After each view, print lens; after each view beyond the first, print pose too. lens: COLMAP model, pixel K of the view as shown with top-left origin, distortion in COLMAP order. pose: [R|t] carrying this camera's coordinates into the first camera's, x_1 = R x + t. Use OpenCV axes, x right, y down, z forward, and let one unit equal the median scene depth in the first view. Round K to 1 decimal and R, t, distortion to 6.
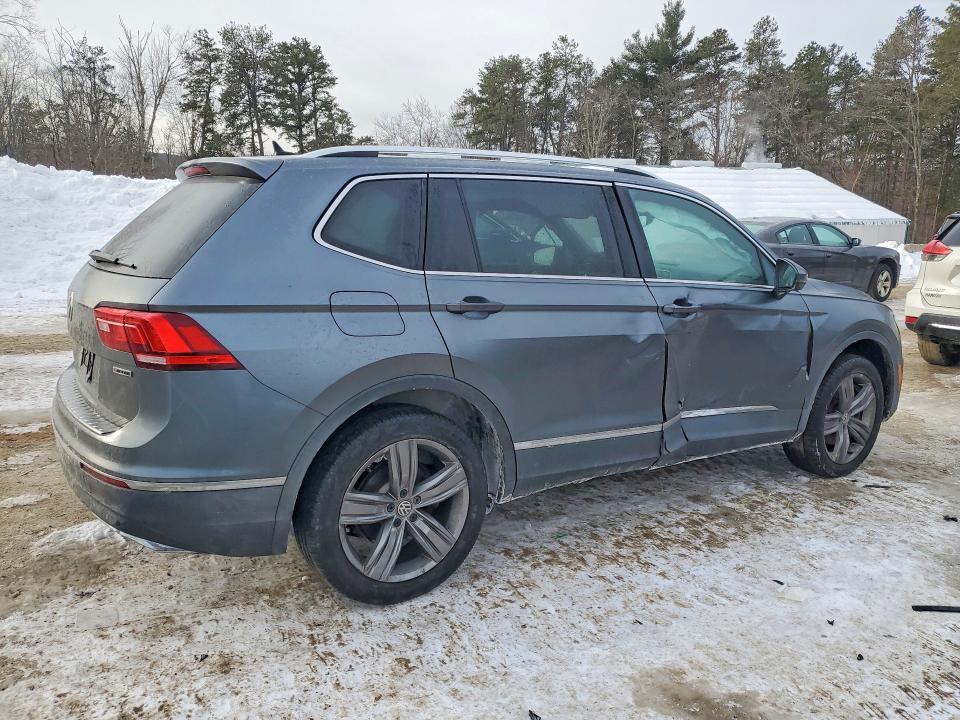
lens RADIAL K [[739.0, 0, 478.2], [0, 739.0, 364.6], [0, 0, 1]] dist [0.008437, -0.000535]
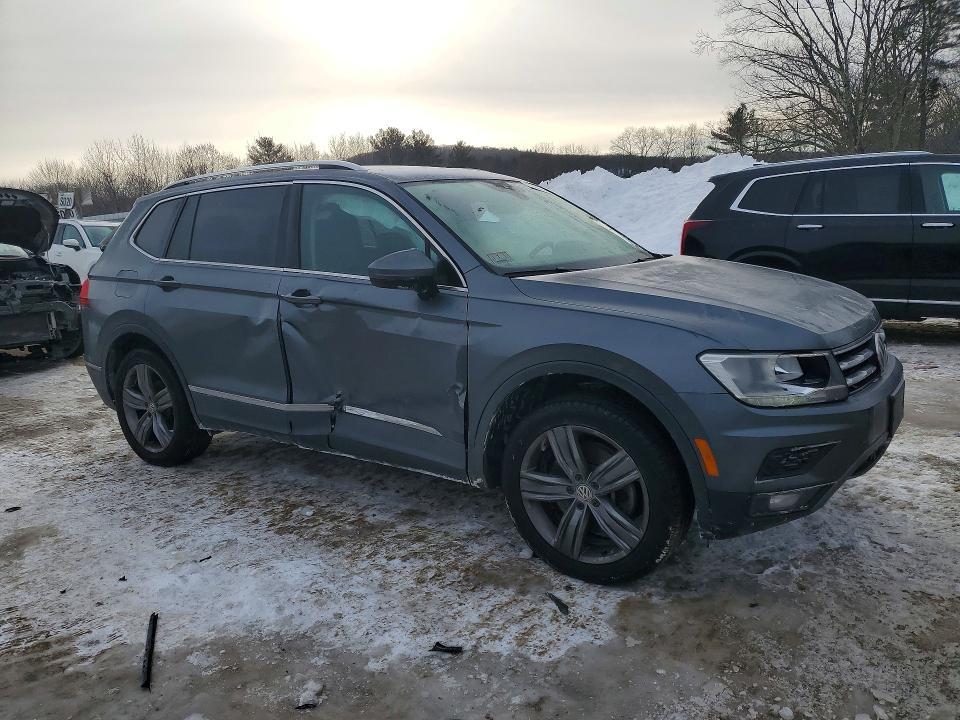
lens RADIAL K [[739.0, 0, 478.2], [0, 739.0, 364.6], [0, 0, 1]] dist [0.008437, -0.000535]
pose [[0.388002, 0.146786, -0.909895, 1.267144], [-0.127310, 0.986308, 0.104824, -0.119547], [0.912824, 0.075167, 0.401377, 0.780414]]
